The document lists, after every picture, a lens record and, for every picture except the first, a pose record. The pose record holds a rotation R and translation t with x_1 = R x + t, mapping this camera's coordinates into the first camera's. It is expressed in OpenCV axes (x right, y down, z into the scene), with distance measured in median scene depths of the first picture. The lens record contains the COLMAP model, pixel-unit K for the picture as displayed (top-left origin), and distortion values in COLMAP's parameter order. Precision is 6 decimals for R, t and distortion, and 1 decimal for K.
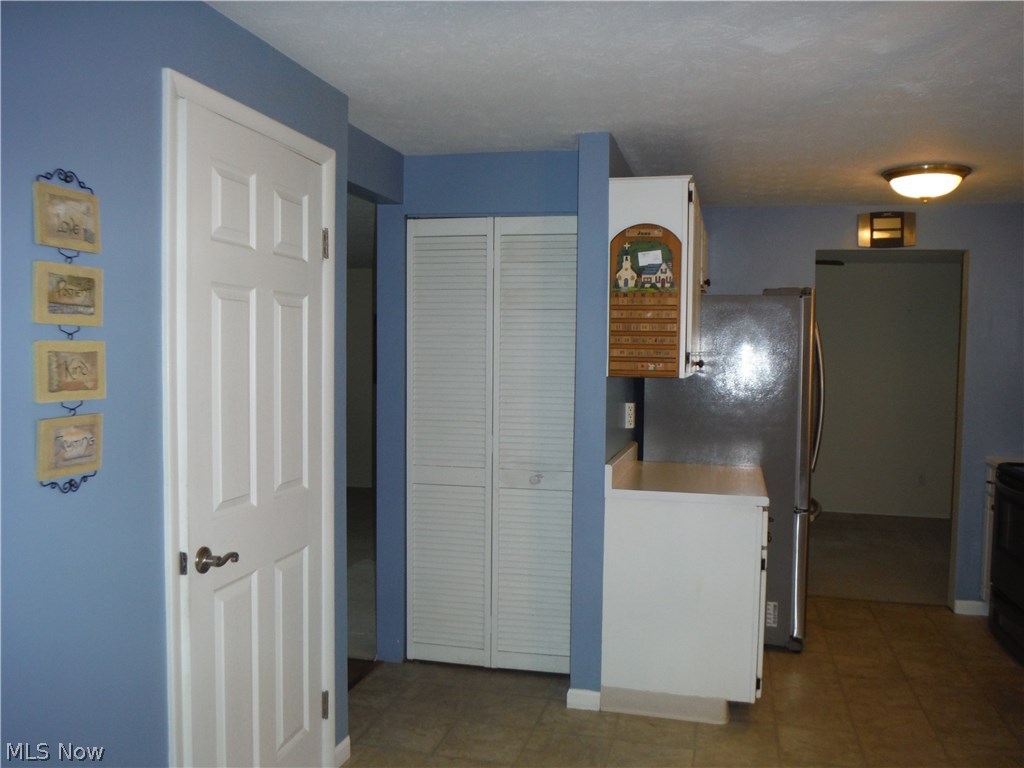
lens RADIAL K [[880.0, 0, 512.8], [0, 880.0, 383.1], [0, 0, 1]] dist [-0.048637, 0.021992]
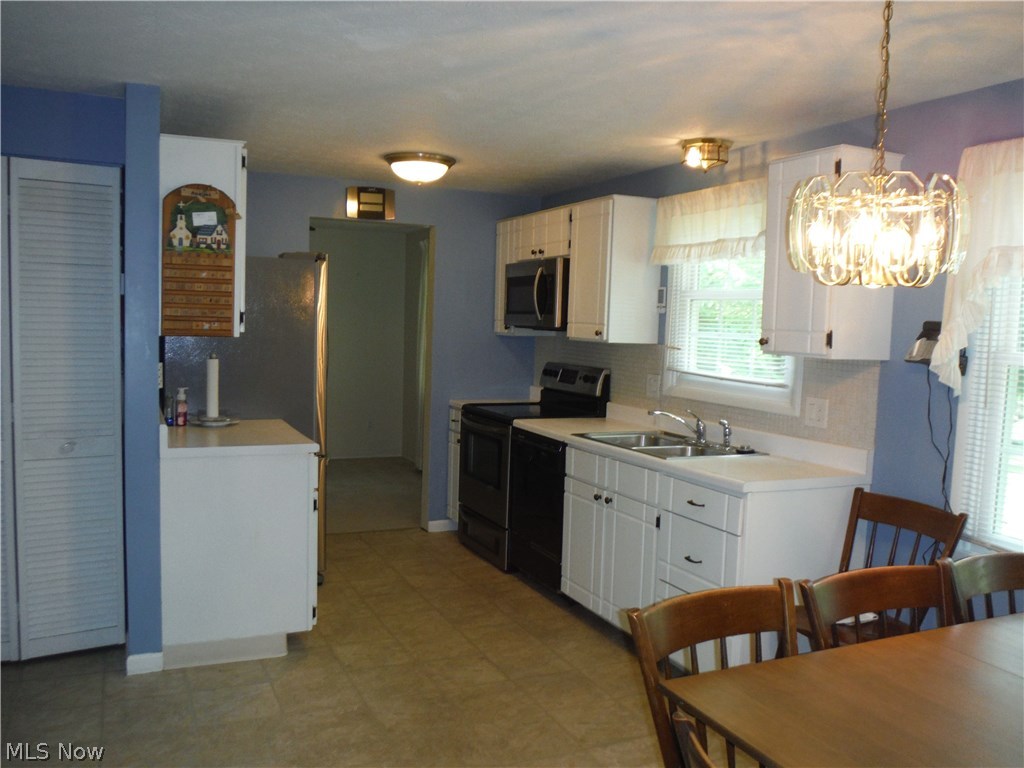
lens RADIAL K [[880.0, 0, 518.4], [0, 880.0, 385.8], [0, 0, 1]] dist [-0.048637, 0.021992]
pose [[0.783823, -0.041989, 0.619563, -0.189576], [0.010148, 0.998444, 0.054829, -0.001418], [-0.620902, -0.036689, 0.783029, -0.020953]]
